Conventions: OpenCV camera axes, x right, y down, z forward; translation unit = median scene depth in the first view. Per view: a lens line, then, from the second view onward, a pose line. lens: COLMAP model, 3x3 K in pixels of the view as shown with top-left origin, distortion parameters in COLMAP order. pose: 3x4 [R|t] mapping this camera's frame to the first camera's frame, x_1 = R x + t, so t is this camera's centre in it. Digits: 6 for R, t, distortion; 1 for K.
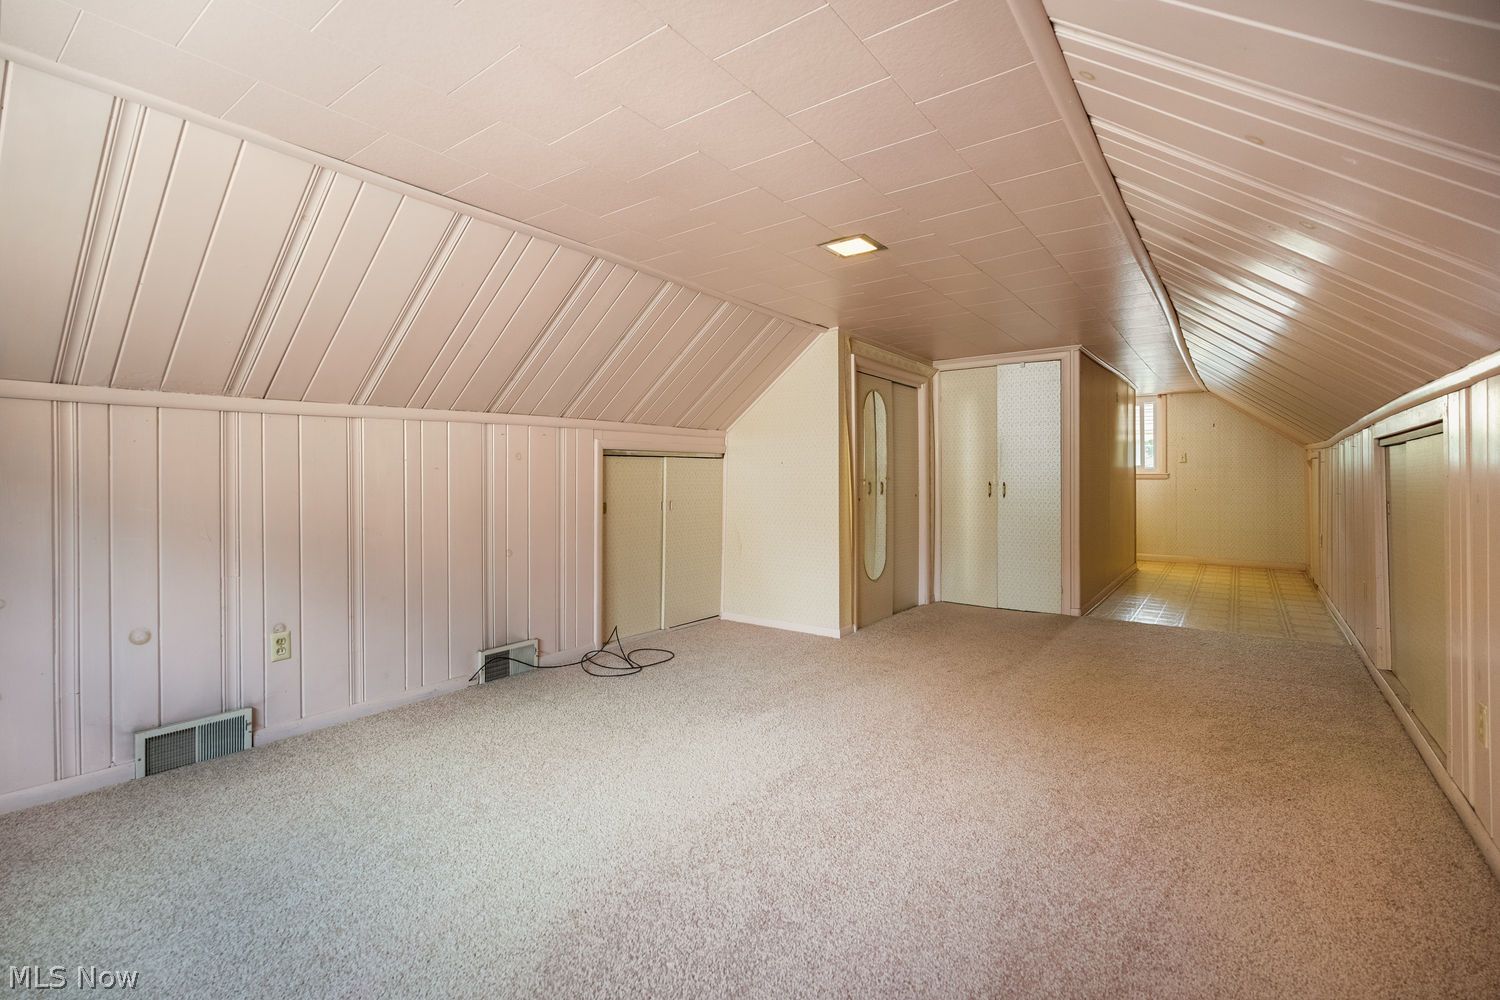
lens RADIAL K [[651.6, 0, 754.6], [0, 651.6, 486.5], [0, 0, 1]] dist [-0.007715, 0.001147]
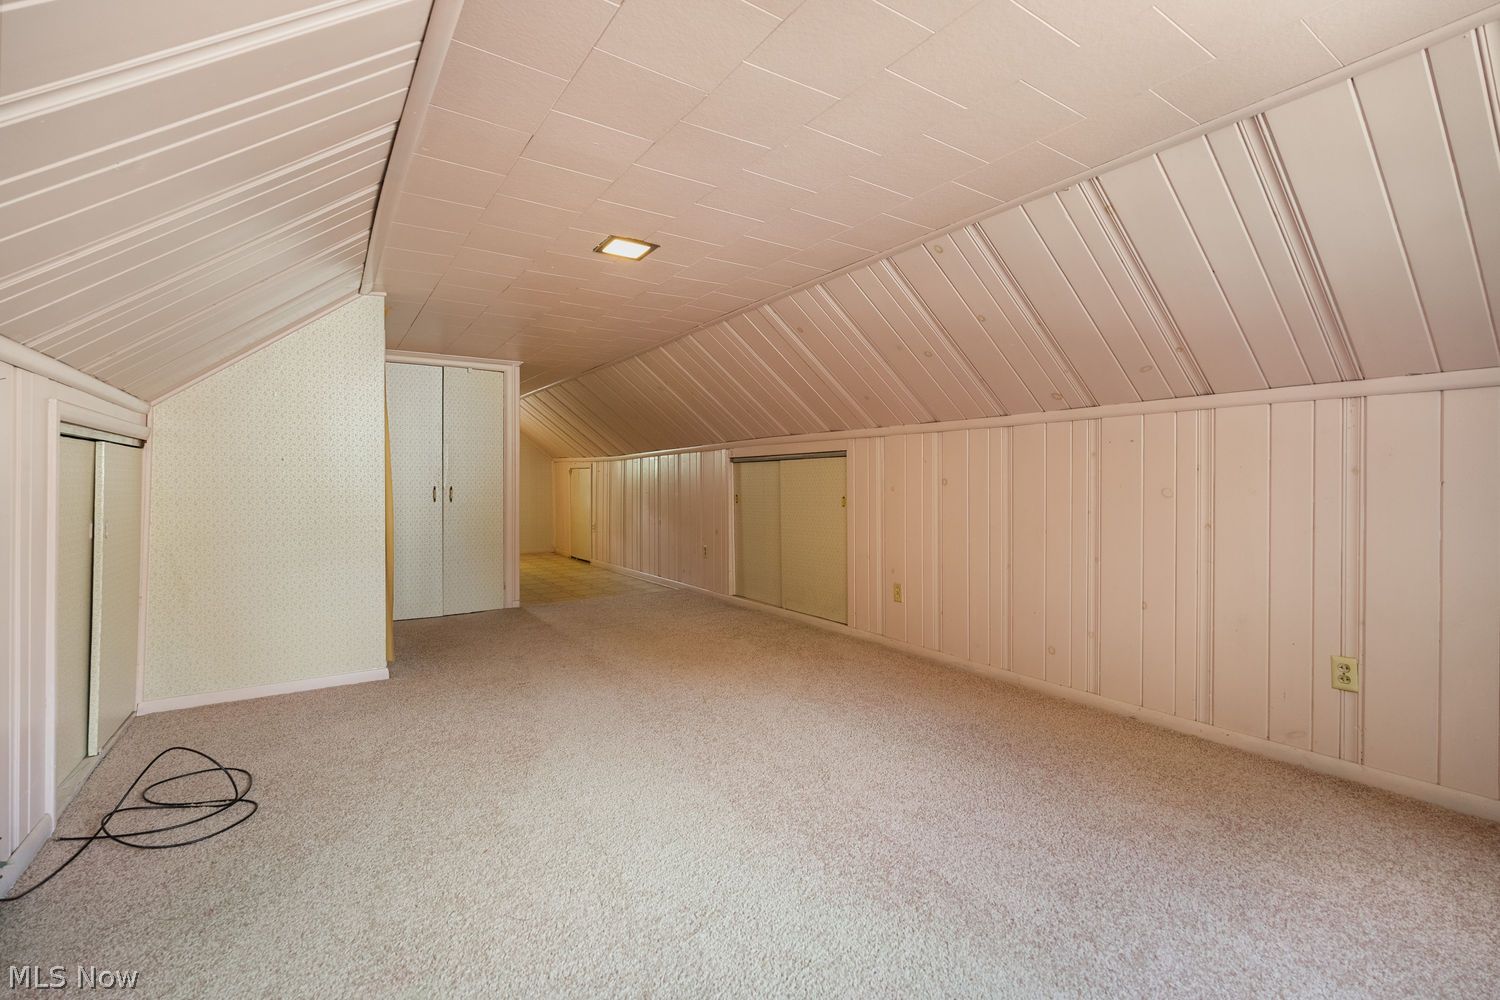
lens RADIAL K [[651.6, 0, 754.8], [0, 651.6, 489.1], [0, 0, 1]] dist [-0.007715, 0.001147]
pose [[0.328984, -0.007674, 0.944304, -0.484605], [0.004218, 0.999969, 0.006657, -0.007537], [-0.944326, 0.001793, 0.329006, 0.299325]]
